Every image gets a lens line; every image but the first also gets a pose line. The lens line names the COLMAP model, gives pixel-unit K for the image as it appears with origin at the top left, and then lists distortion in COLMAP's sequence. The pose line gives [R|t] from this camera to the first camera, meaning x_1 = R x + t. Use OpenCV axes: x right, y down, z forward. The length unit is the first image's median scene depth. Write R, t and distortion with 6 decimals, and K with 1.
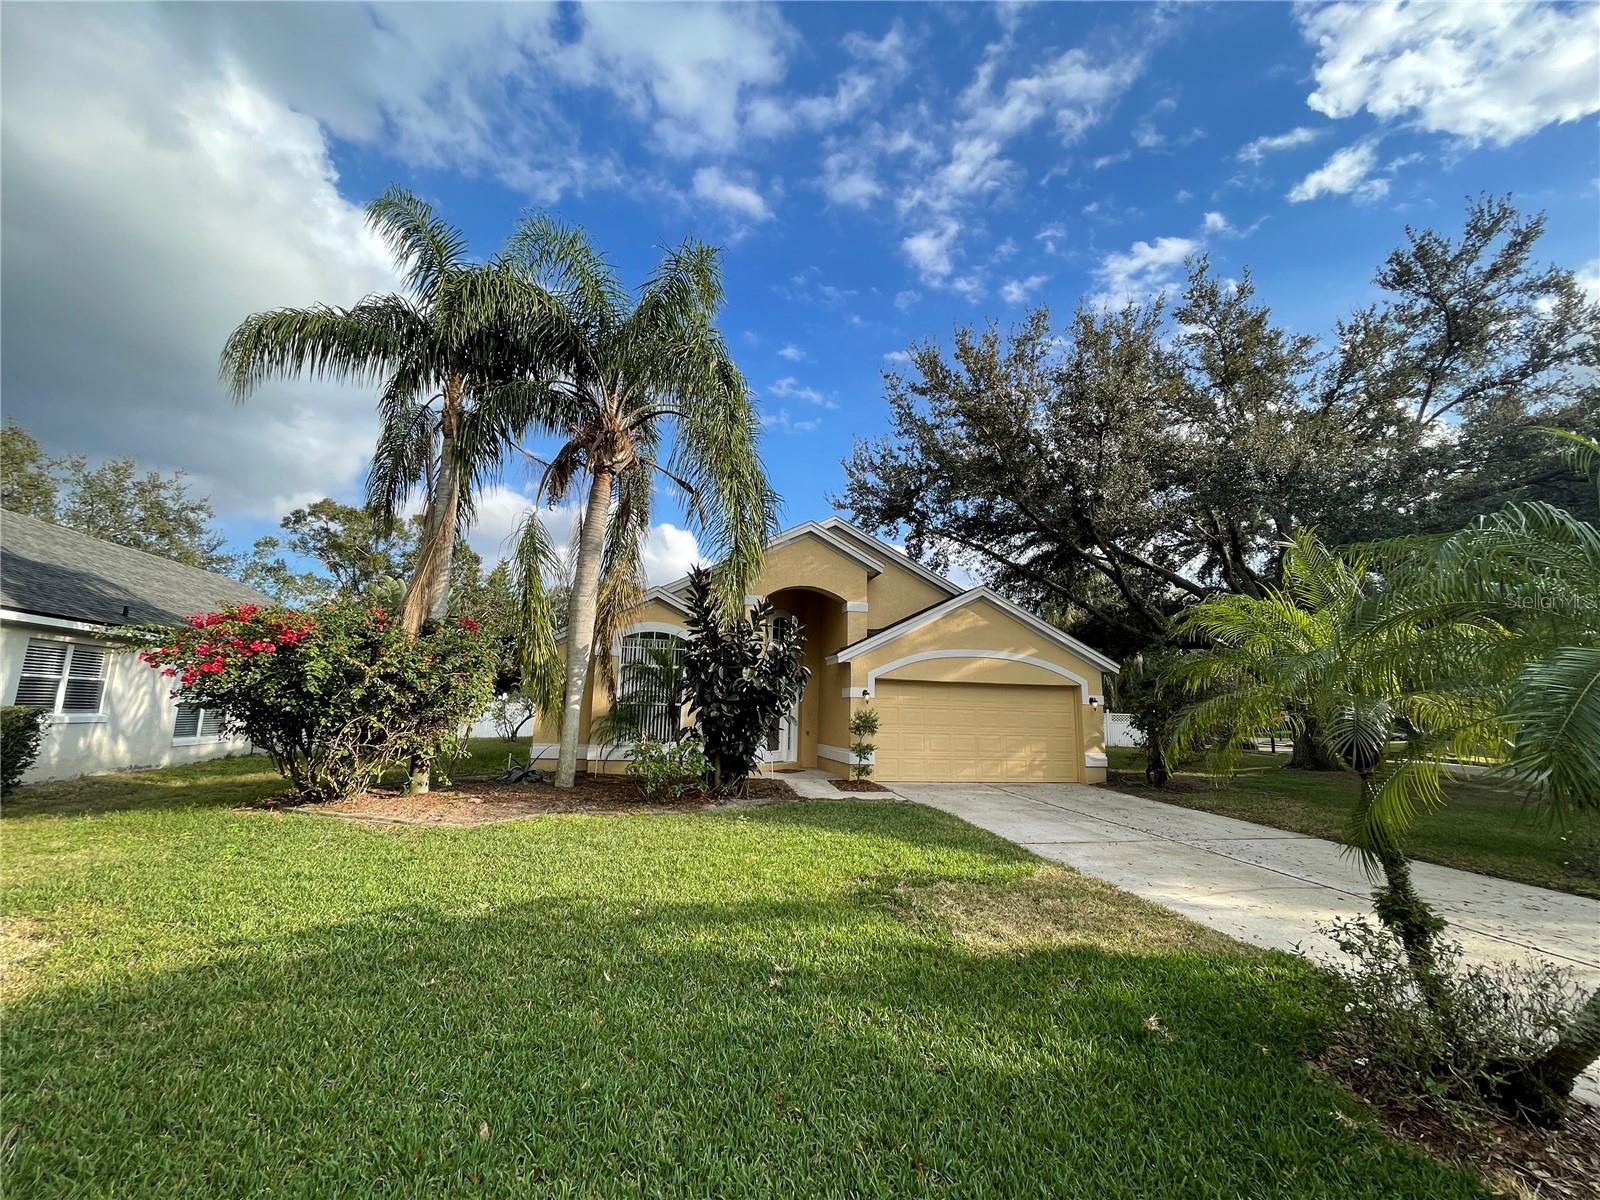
lens RADIAL K [[646.5, 0, 802.2], [0, 646.5, 602.1], [0, 0, 1]] dist [0.003895, 0.000333]
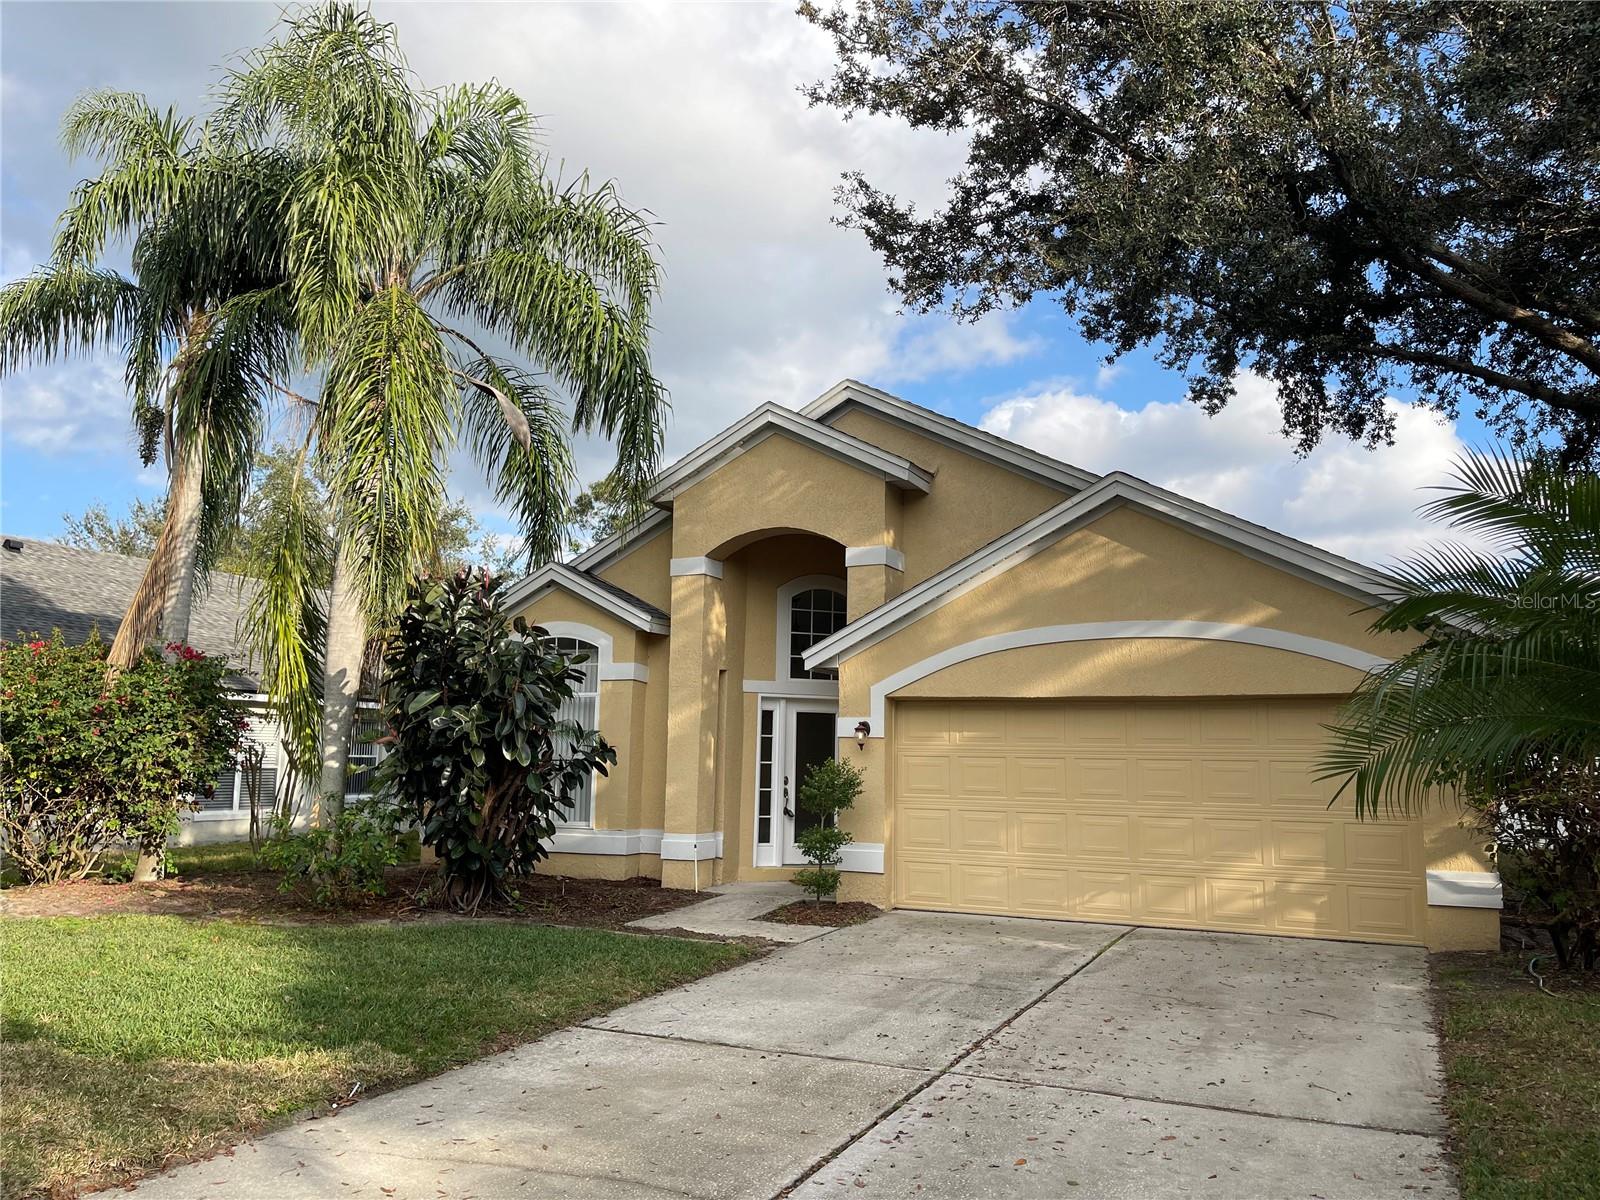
lens RADIAL K [[1233.9, 0, 799.9], [0, 1233.9, 602.5], [0, 0, 1]] dist [0.029953, 0.000388]
pose [[0.795580, -0.093294, -0.598622, 0.606354], [0.106385, 0.994233, -0.013562, 0.049895], [0.596435, -0.052895, 0.800917, 0.209975]]
